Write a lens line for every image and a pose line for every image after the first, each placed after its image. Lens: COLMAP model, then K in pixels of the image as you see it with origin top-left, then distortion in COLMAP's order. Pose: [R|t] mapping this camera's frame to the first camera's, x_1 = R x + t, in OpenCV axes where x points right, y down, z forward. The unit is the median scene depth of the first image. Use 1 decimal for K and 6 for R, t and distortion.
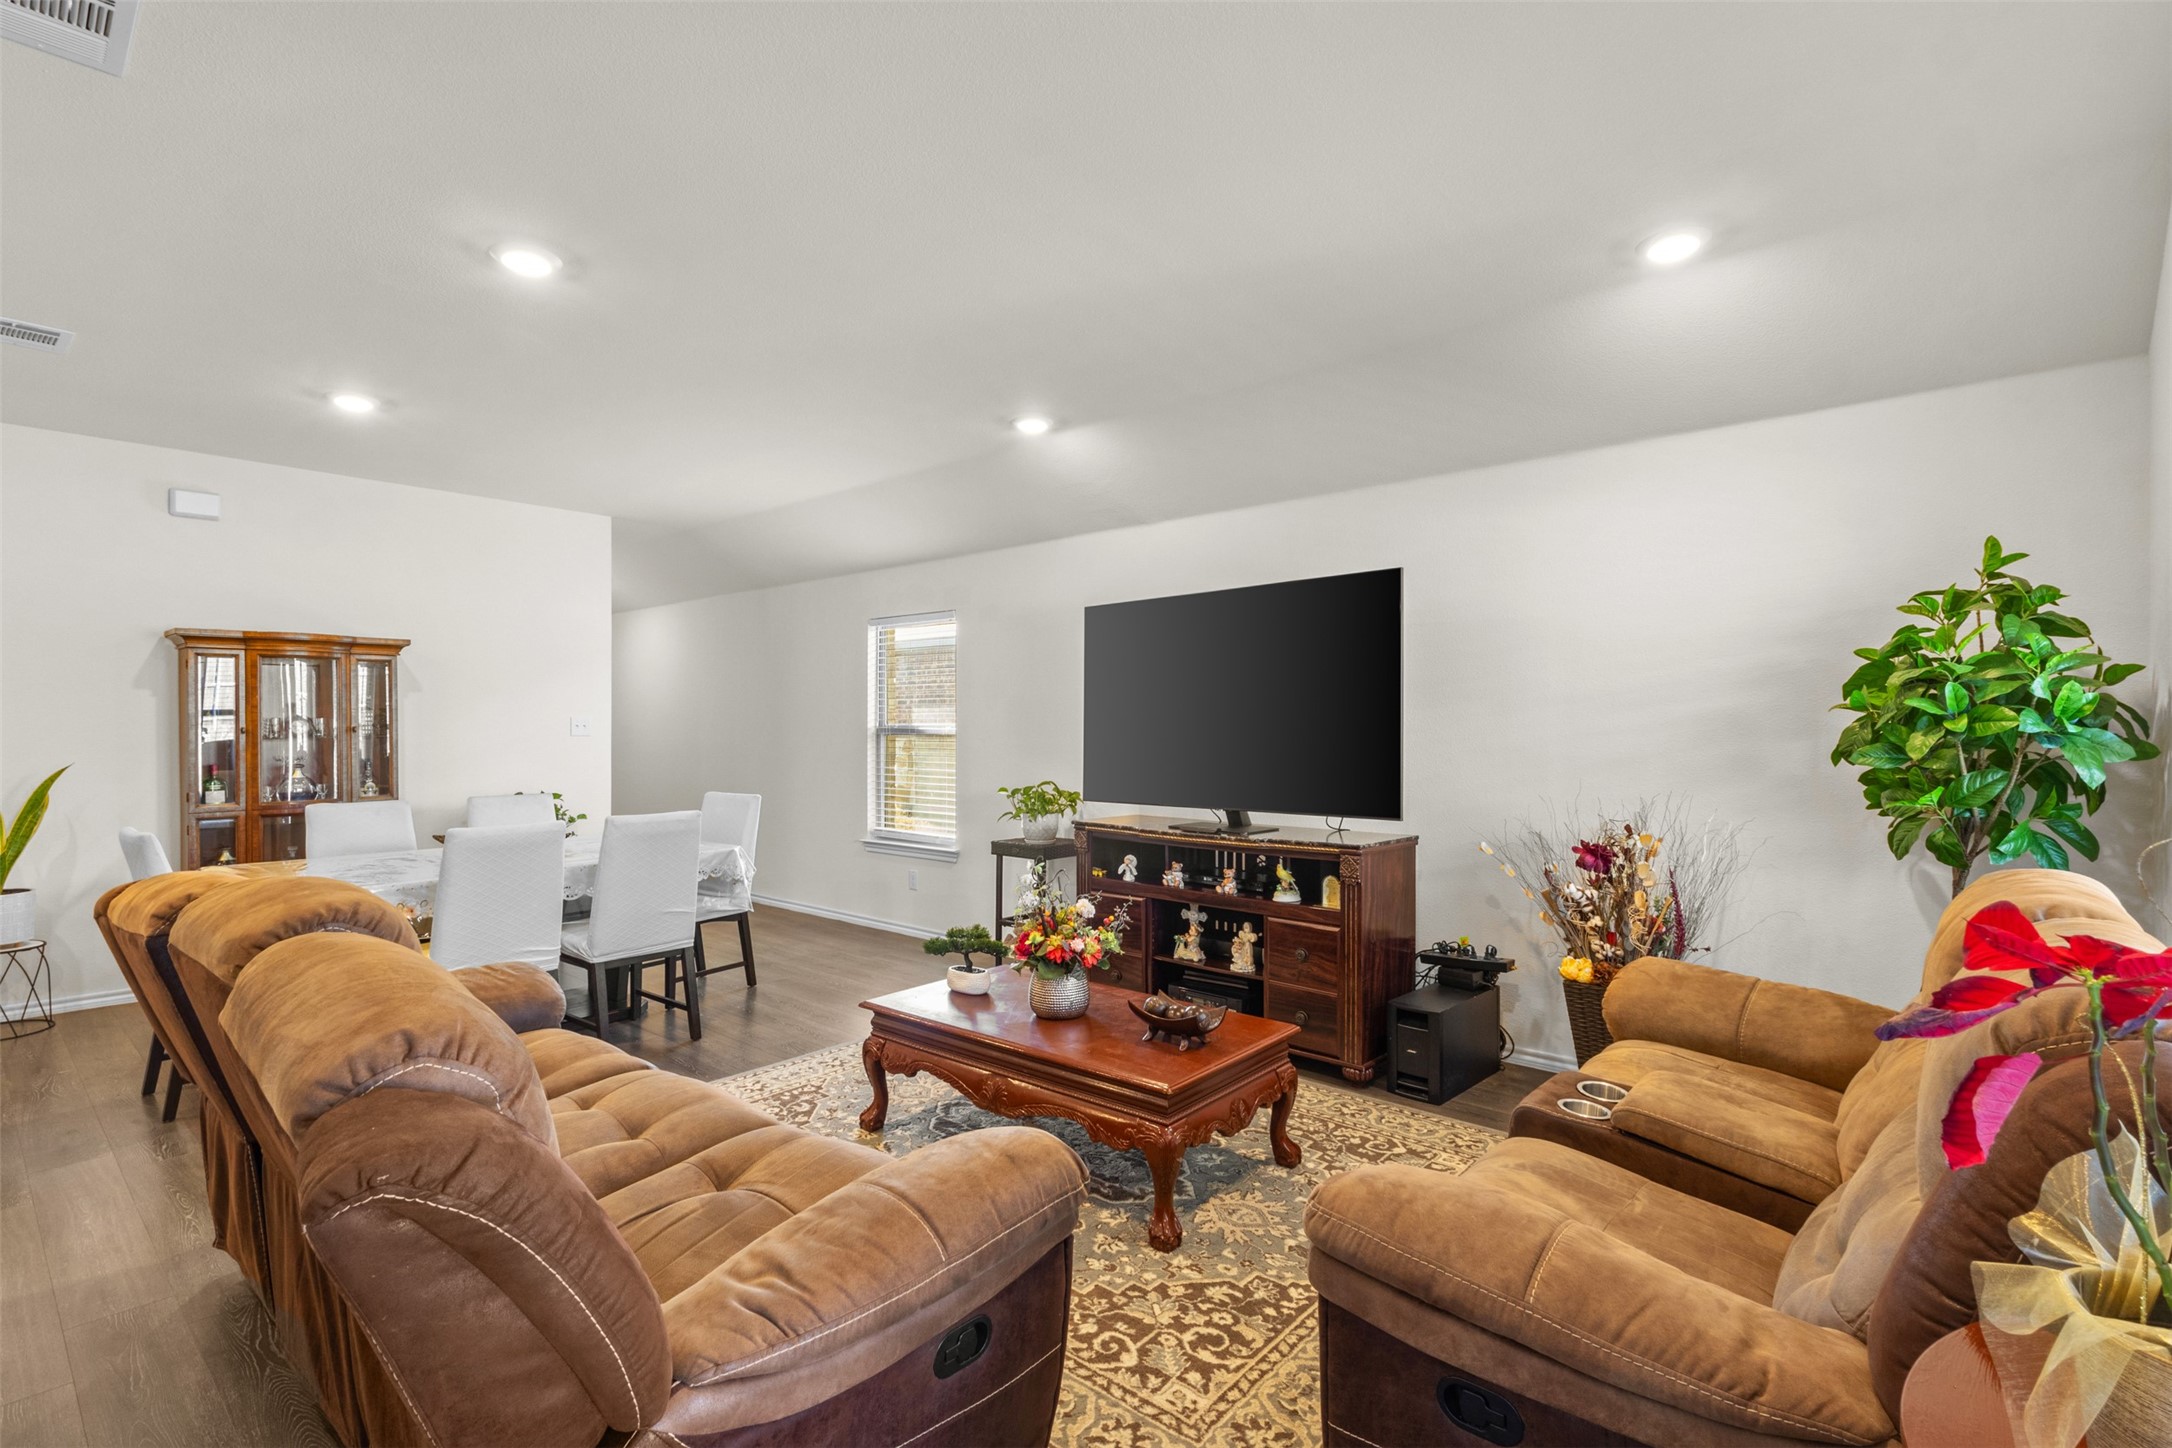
lens RADIAL K [[1005.9, 0, 1079.6], [0, 1005.9, 725.1], [0, 0, 1]] dist [-0.000871, 0.000493]
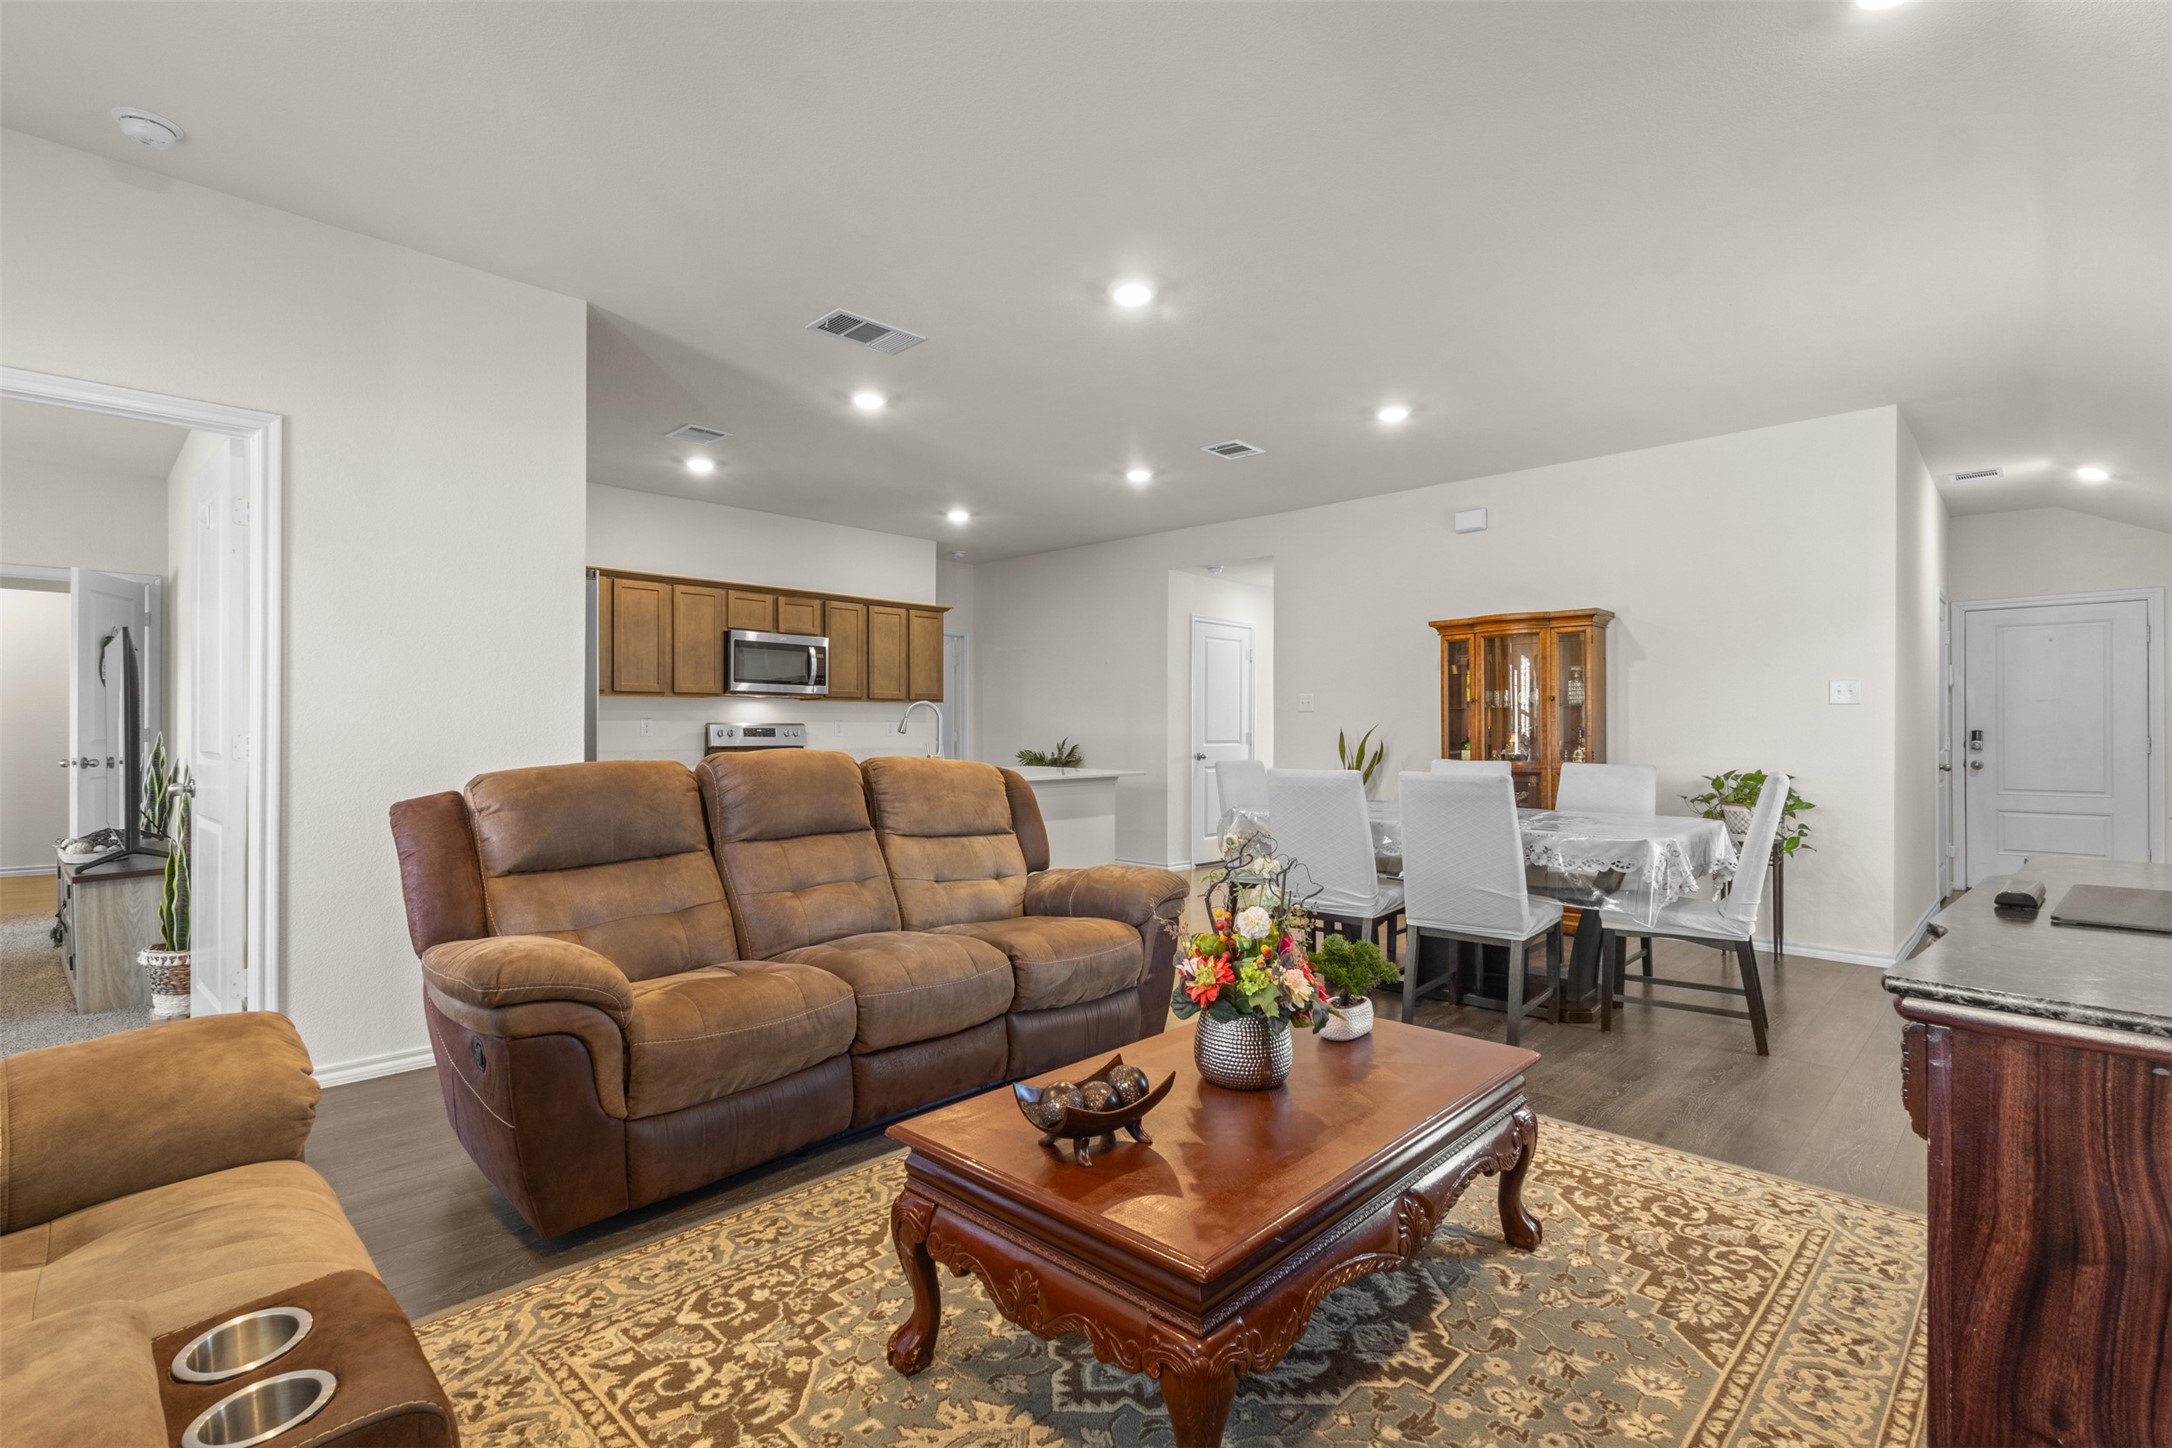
lens RADIAL K [[1002.7, 0, 1072.0], [0, 1002.7, 722.5], [0, 0, 1]] dist [0.003276, 0.000231]
pose [[-0.057285, -0.007411, -0.998330, 0.472341], [-0.002944, 0.999969, -0.007254, 0.049991], [0.998354, 0.002523, -0.057305, 0.703347]]
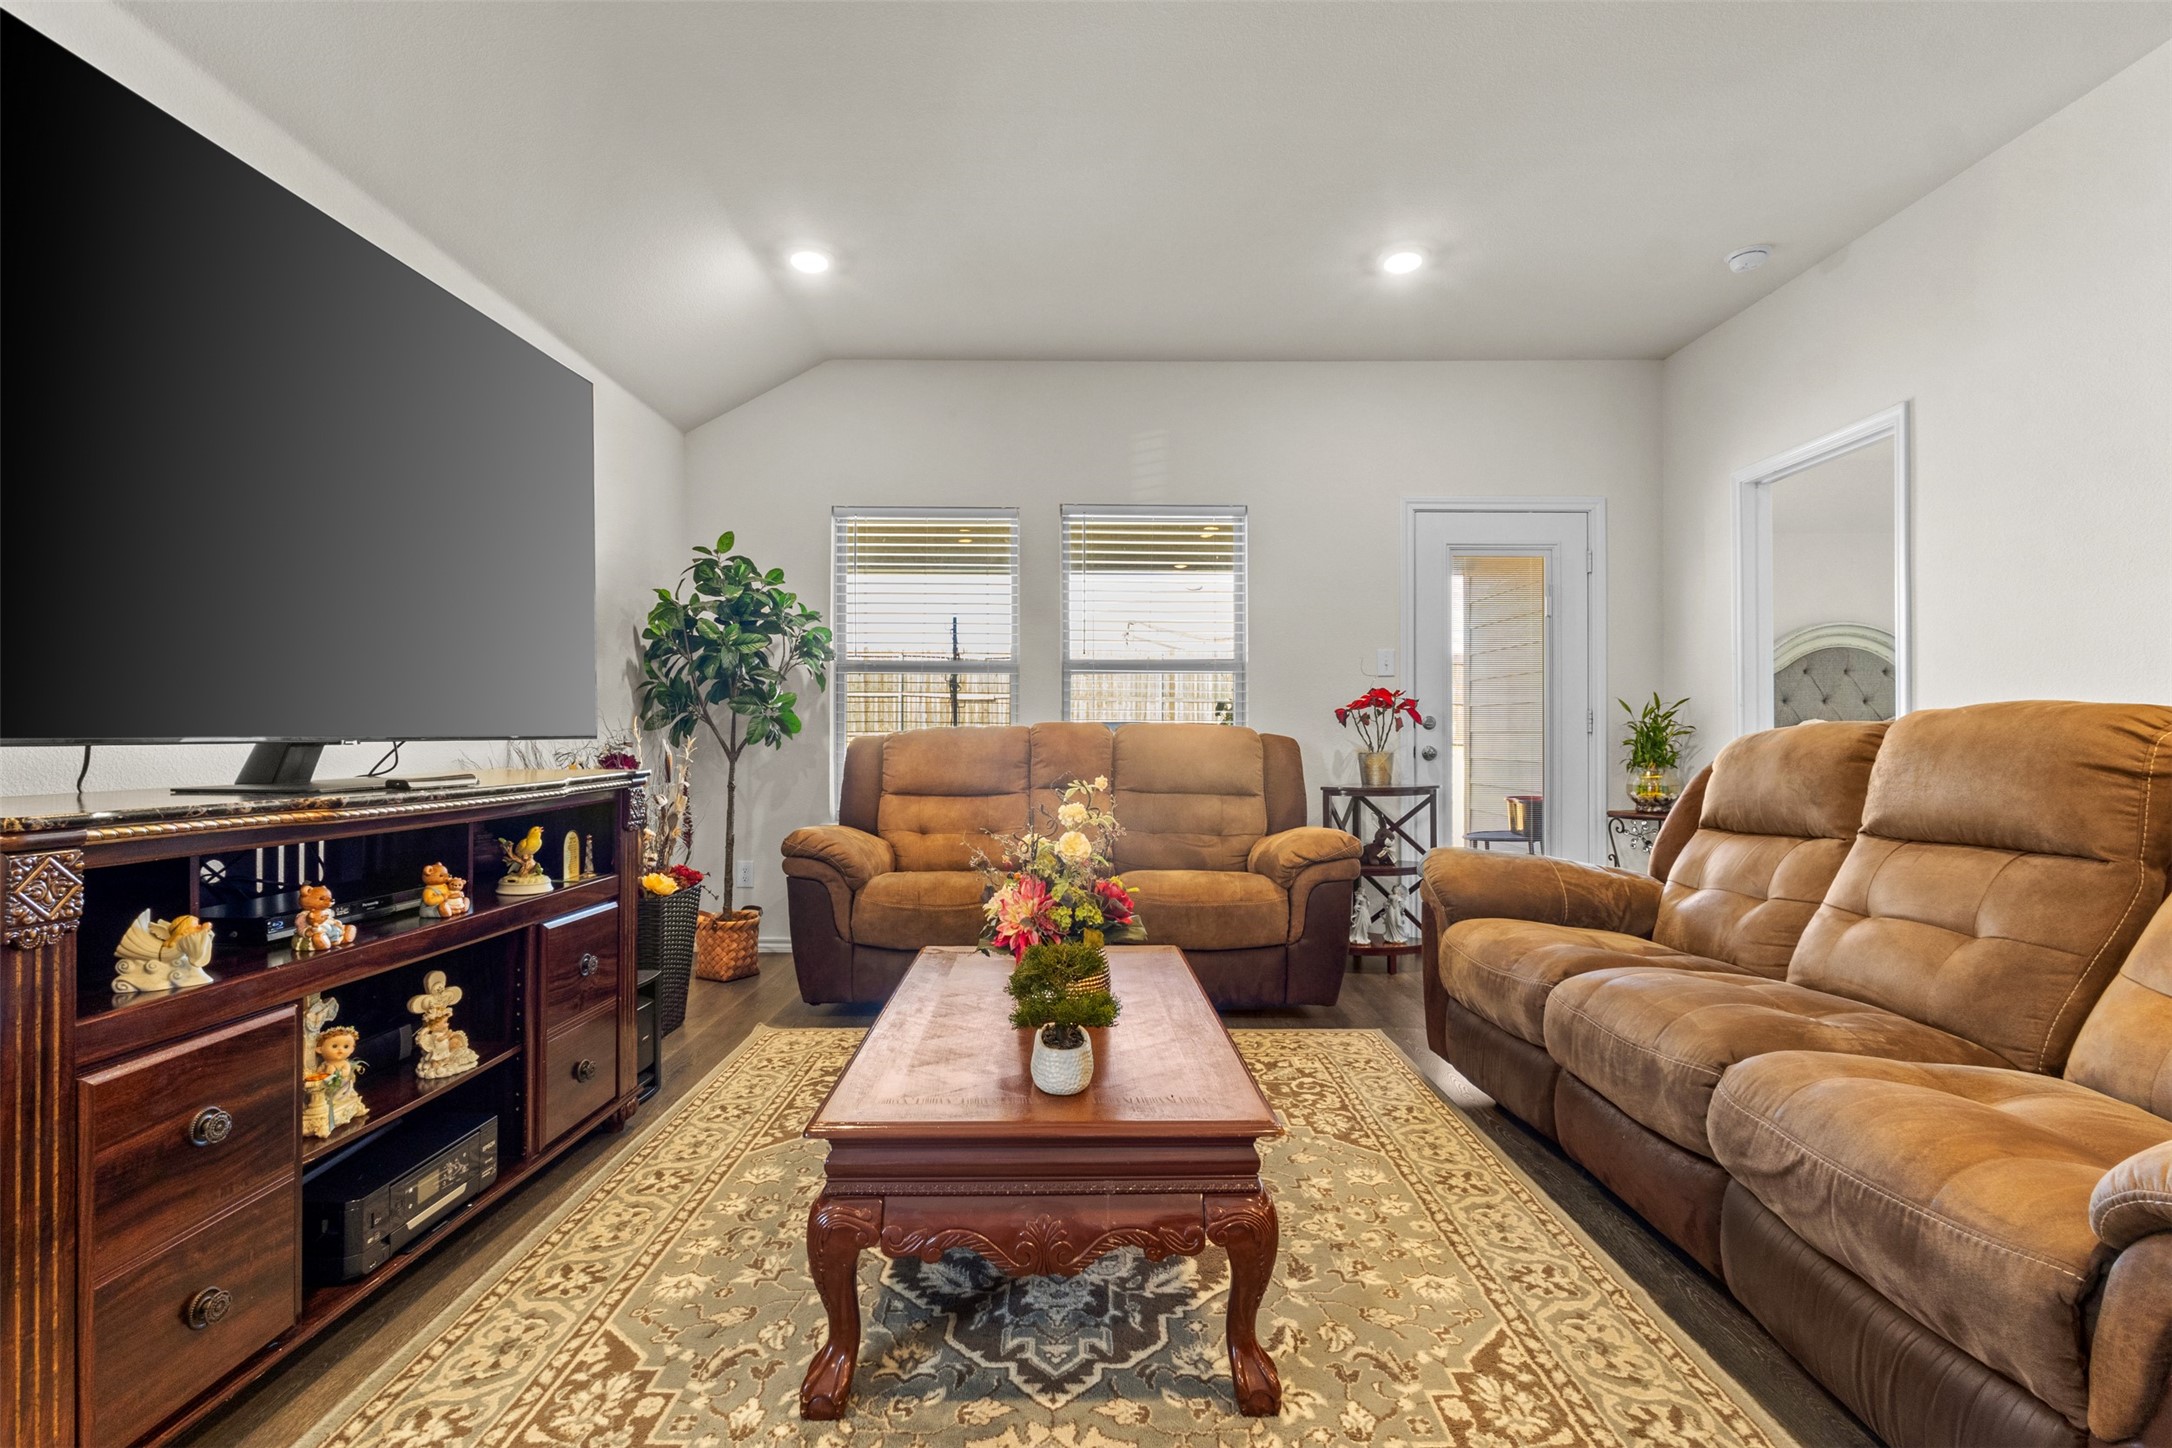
lens RADIAL K [[1001.8, 0, 1076.2], [0, 1001.8, 726.6], [0, 0, 1]] dist [0.003984, 0.000969]
pose [[-0.658389, 0.008880, 0.752626, -0.389393], [-0.001464, 0.999913, -0.013079, 0.085385], [-0.752677, -0.009713, -0.658319, 1.075963]]
